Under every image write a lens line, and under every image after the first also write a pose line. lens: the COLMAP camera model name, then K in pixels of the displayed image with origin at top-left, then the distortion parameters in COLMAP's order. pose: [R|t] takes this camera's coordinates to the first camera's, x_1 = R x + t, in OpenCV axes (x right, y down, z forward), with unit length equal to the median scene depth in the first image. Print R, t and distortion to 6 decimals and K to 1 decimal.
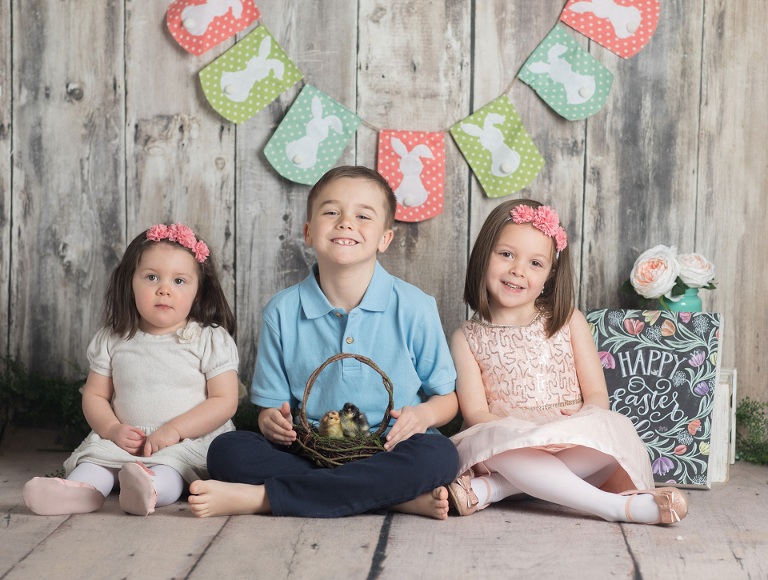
lens RADIAL K [[1986.5, 0, 384.0], [0, 1986.5, 290.0], [0, 0, 1]] dist [0.014704, 0.166109]
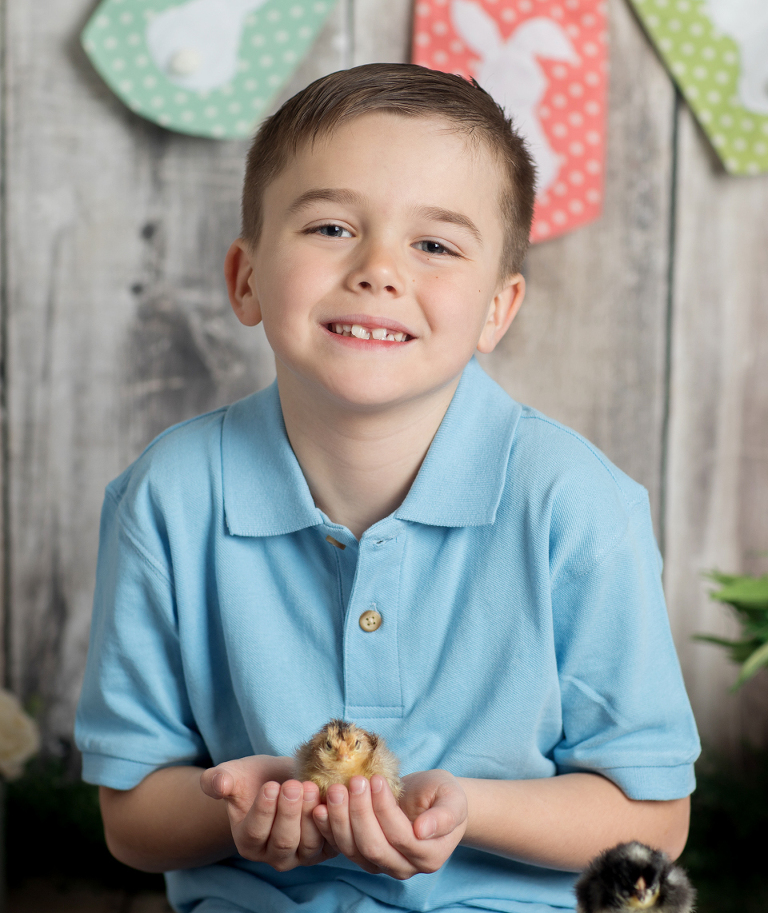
lens RADIAL K [[2695.6, 0, 336.2], [0, 2695.6, 454.8], [0, 0, 1]] dist [-0.034397, -0.224069]
pose [[0.999825, -0.002266, 0.018566, -0.025452], [0.001242, 0.998486, 0.054991, -0.023388], [-0.018662, -0.054958, 0.998314, 0.526813]]
